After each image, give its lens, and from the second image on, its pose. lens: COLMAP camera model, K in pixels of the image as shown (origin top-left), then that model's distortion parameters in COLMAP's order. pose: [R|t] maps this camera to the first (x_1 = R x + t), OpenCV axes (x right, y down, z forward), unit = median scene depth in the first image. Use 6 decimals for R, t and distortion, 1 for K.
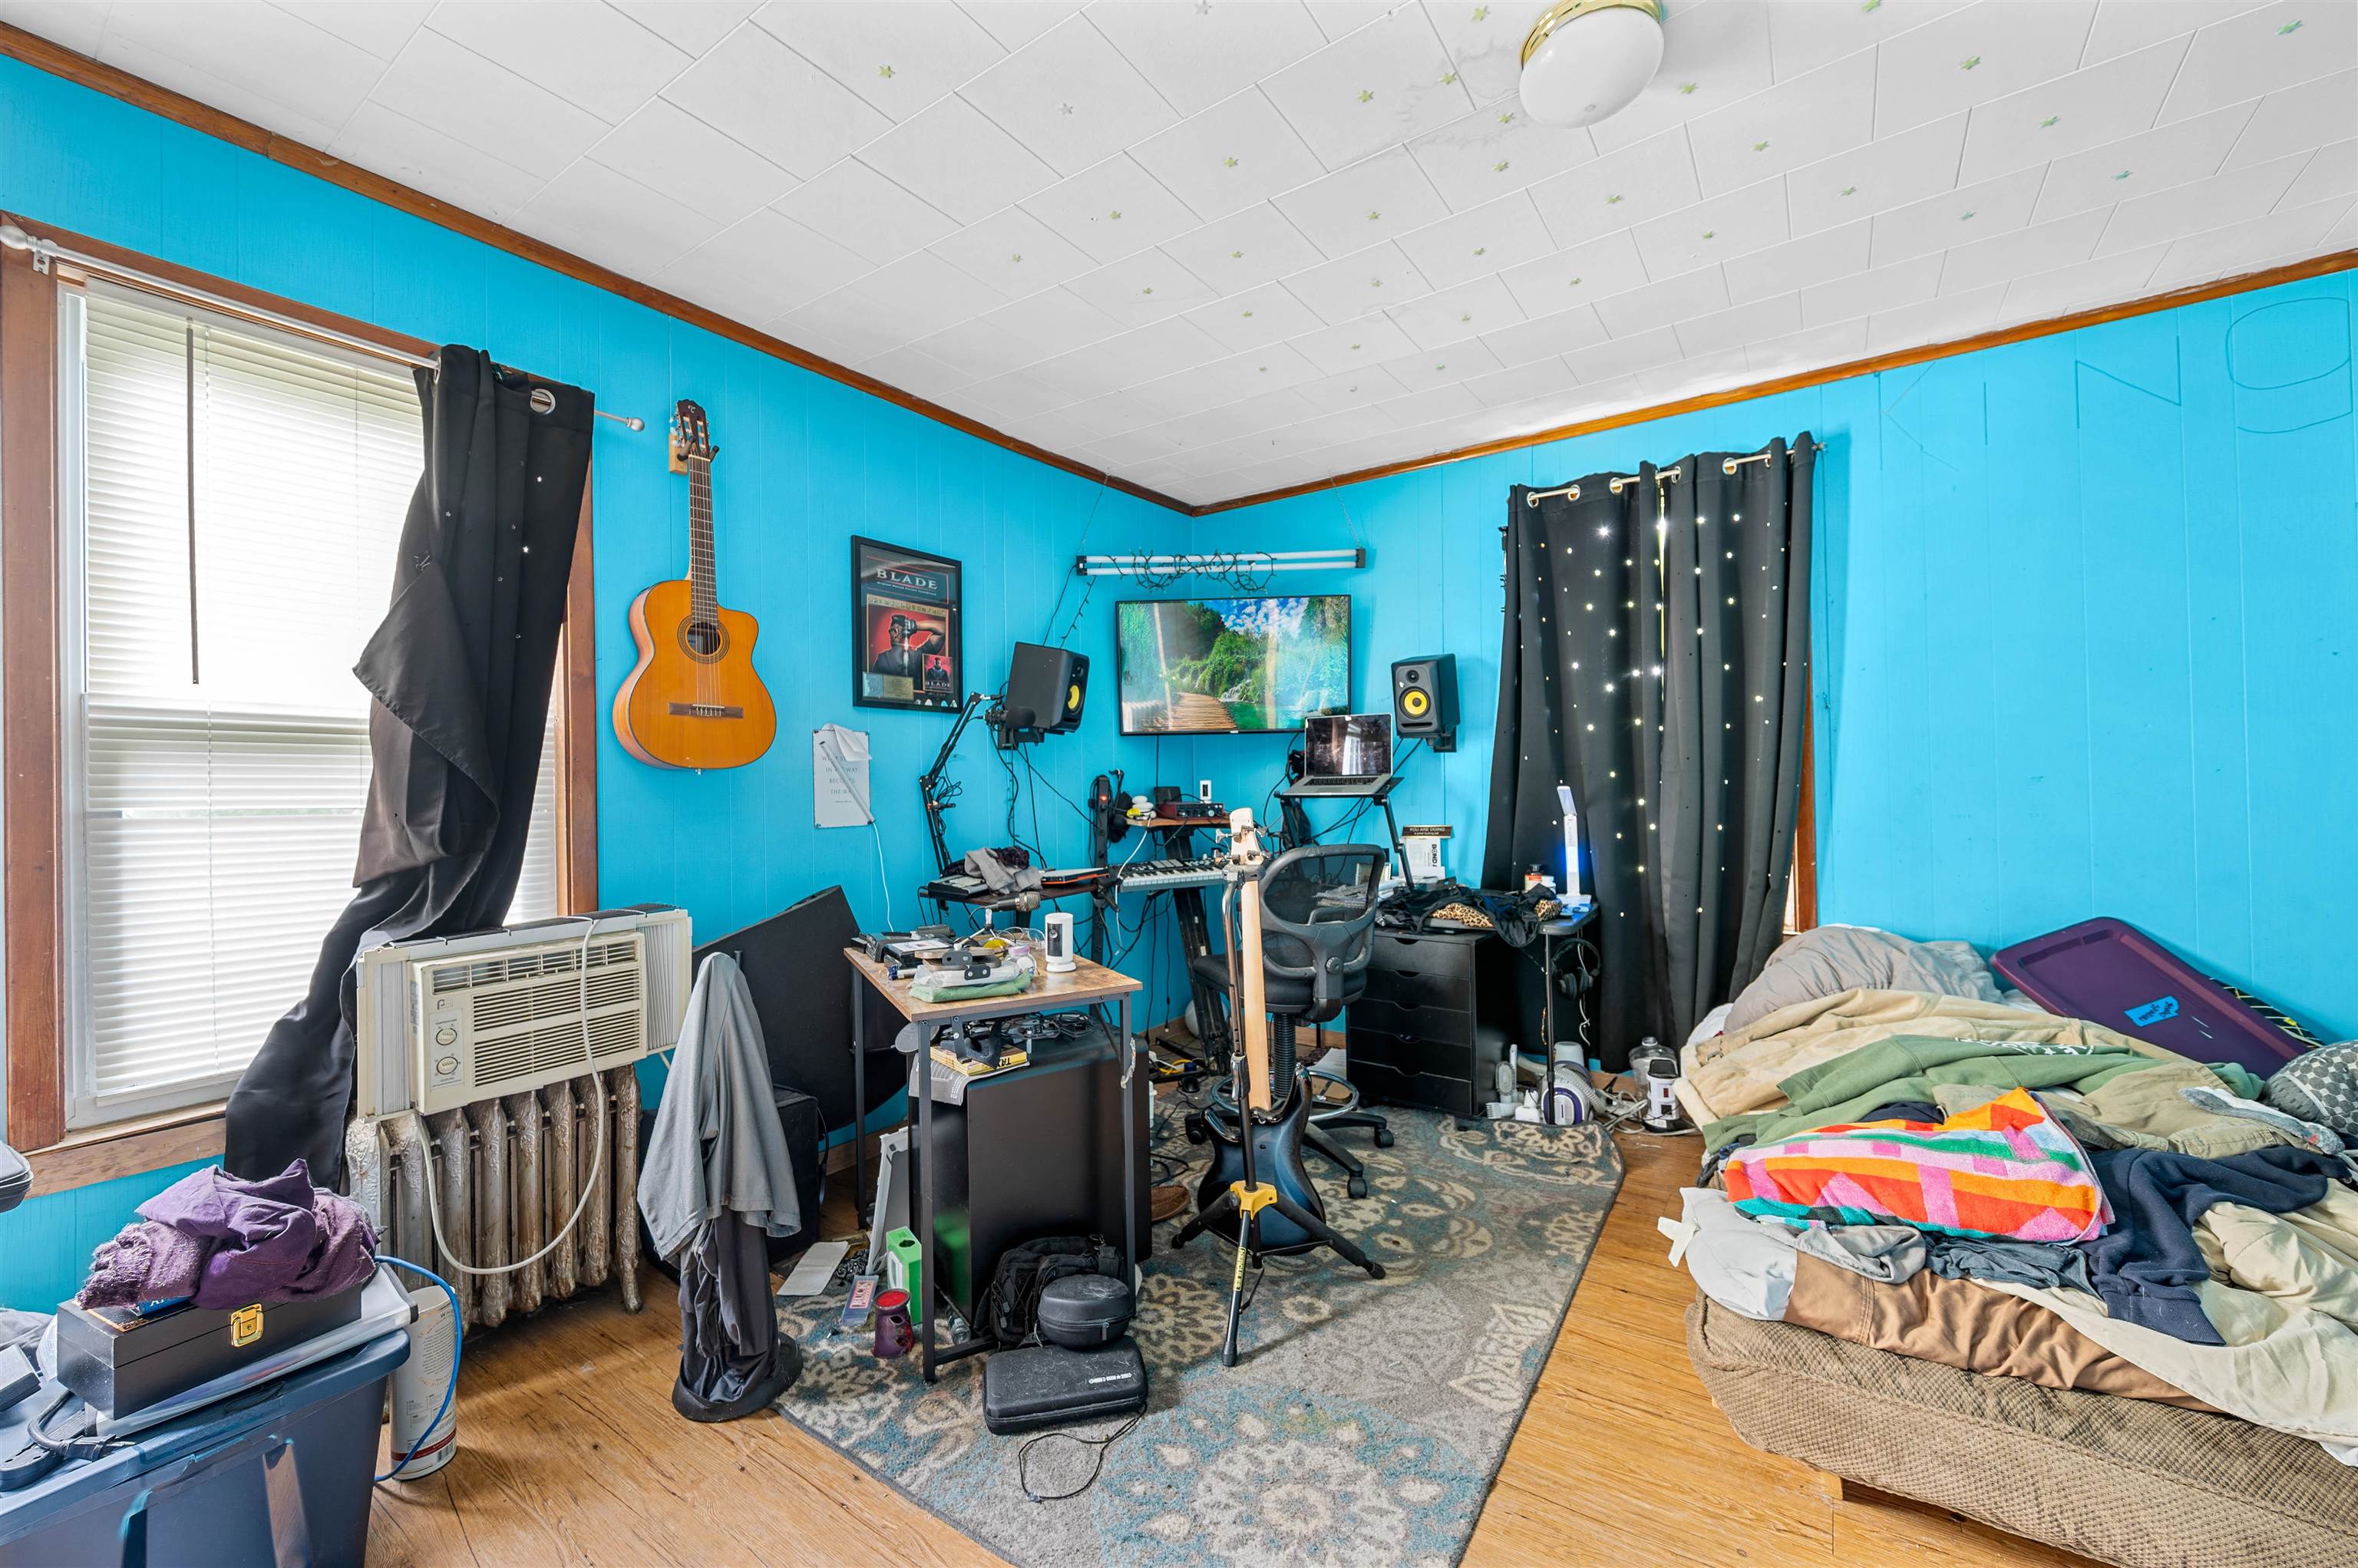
lens RADIAL K [[993.9, 0, 1178.0], [0, 993.9, 755.9], [0, 0, 1]] dist [-0.000807, -0.000056]
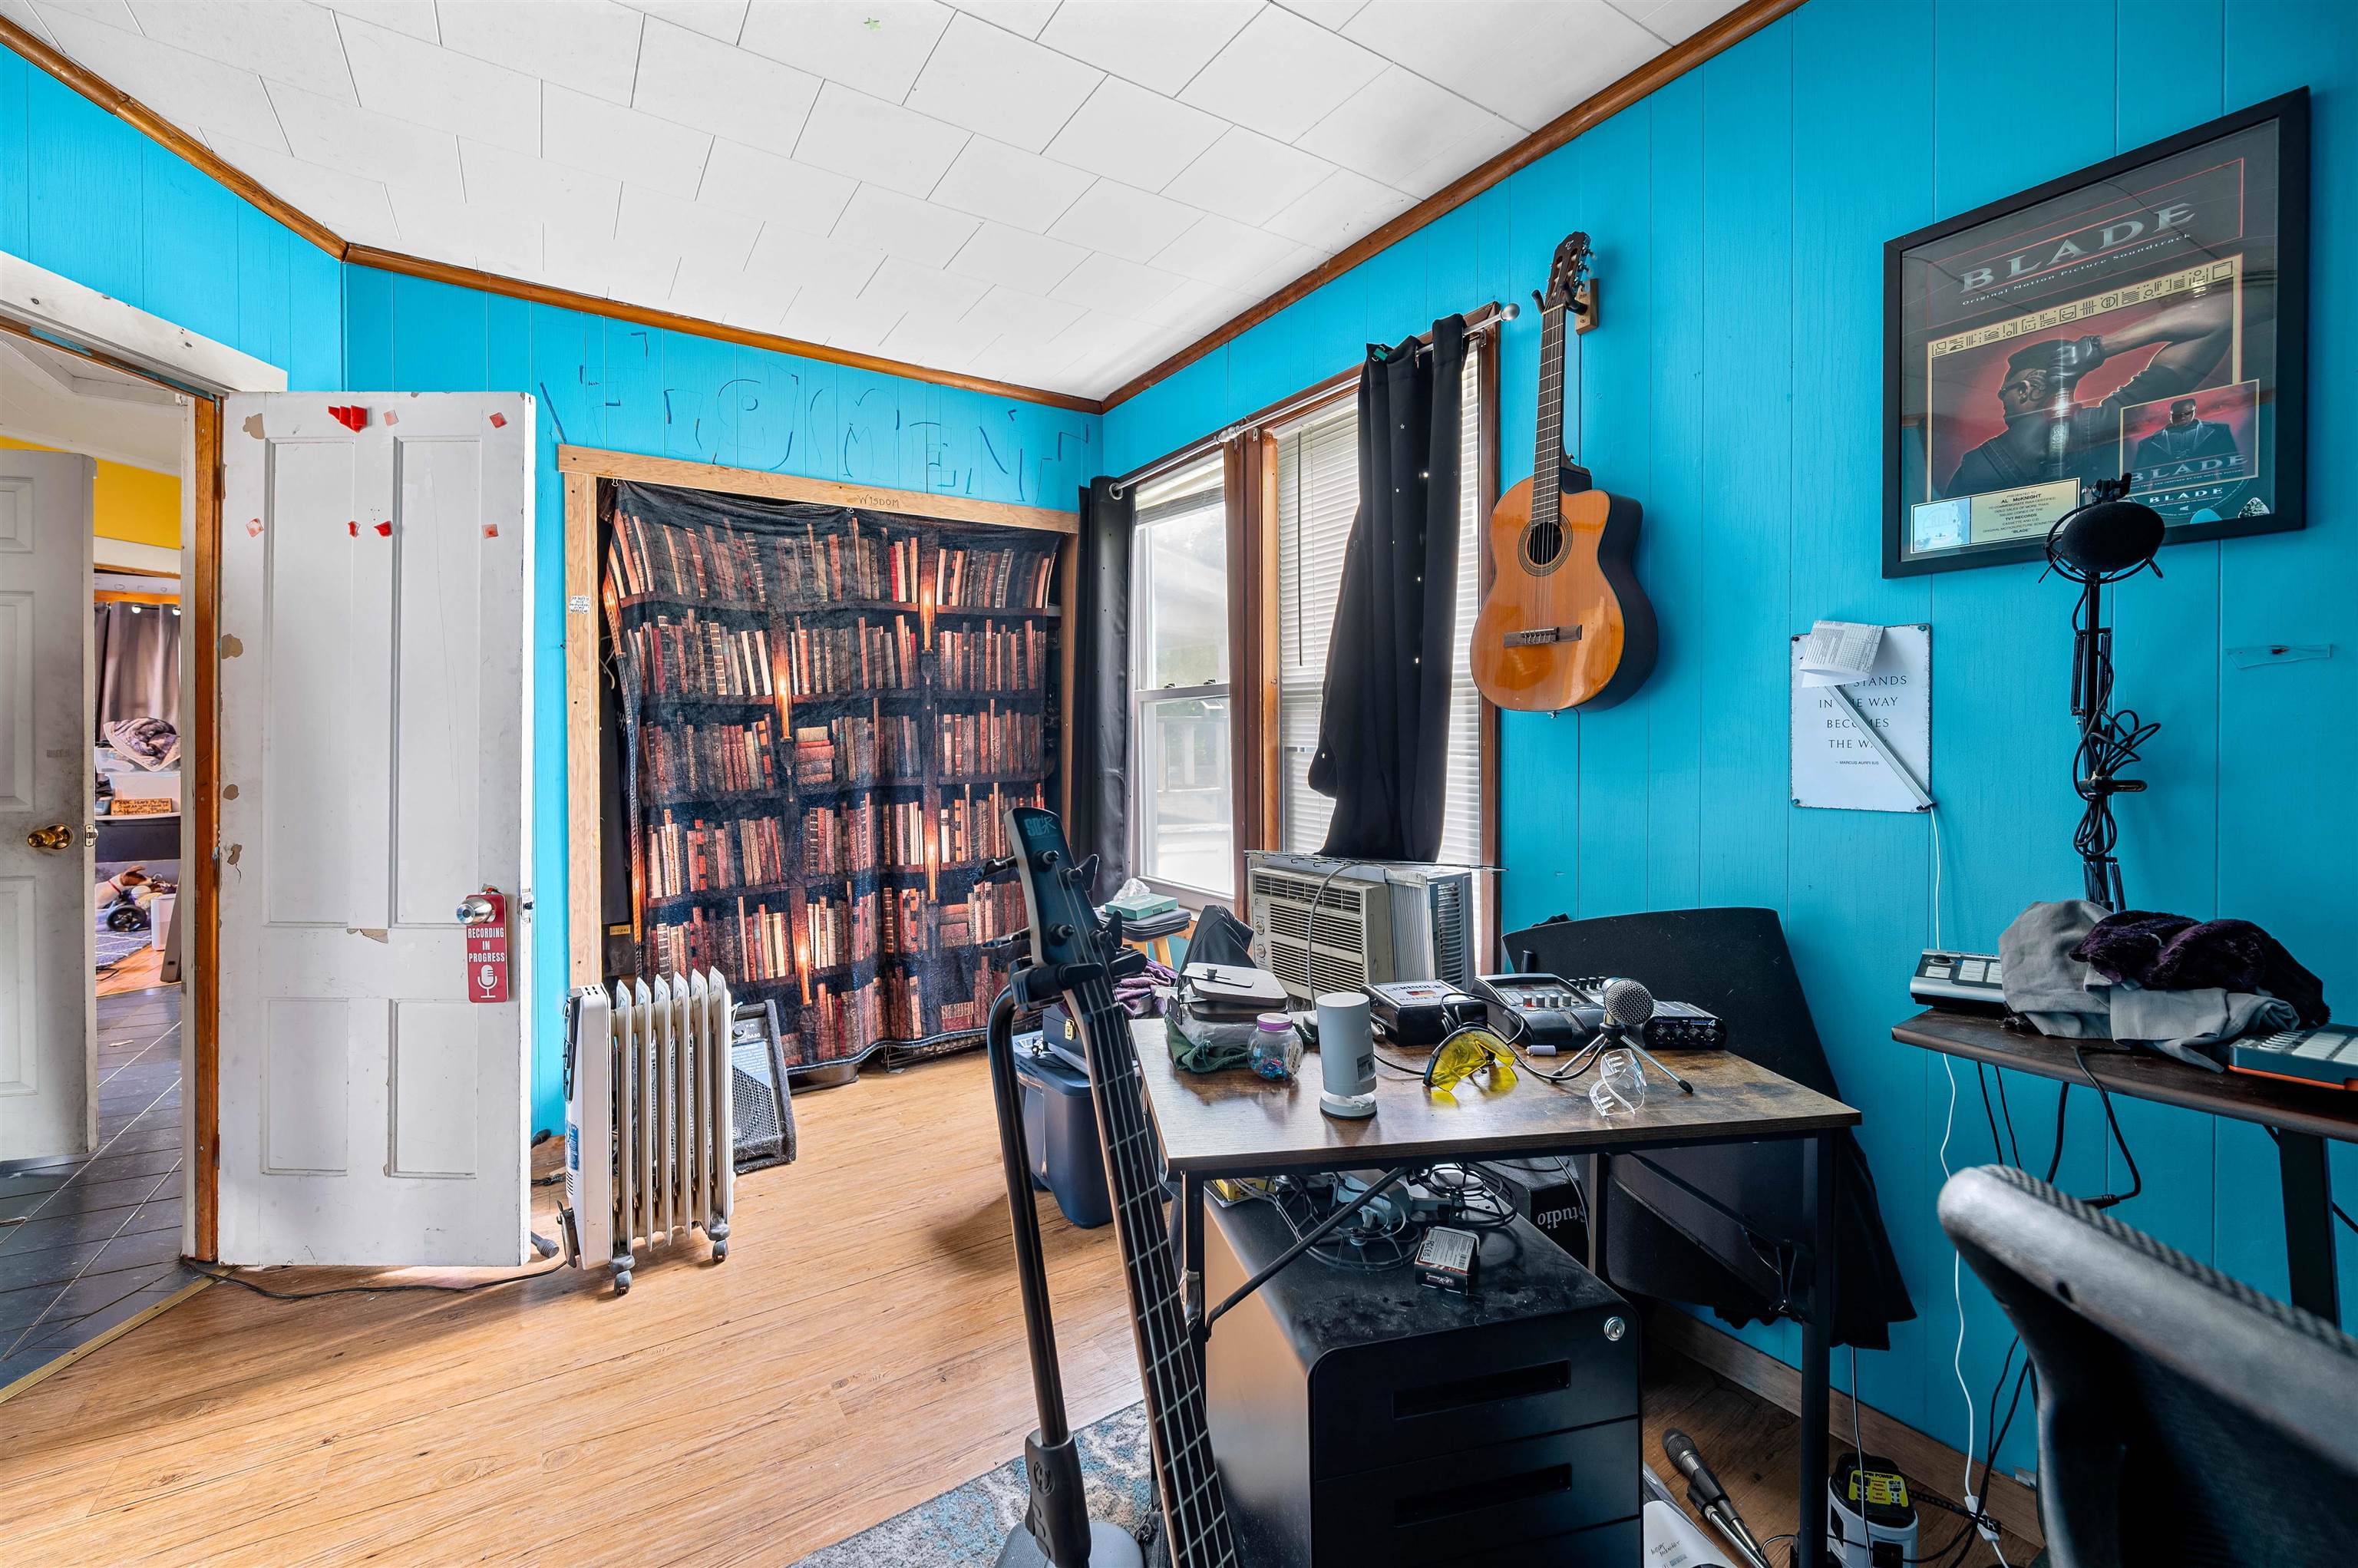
lens RADIAL K [[993.9, 0, 1178.0], [0, 993.9, 755.9], [0, 0, 1]] dist [-0.000807, -0.000056]
pose [[-0.398183, 0.027822, -0.916884, 0.294979], [0.031179, 0.999373, 0.016784, 0.021958], [0.916776, -0.021905, -0.398800, 0.873068]]
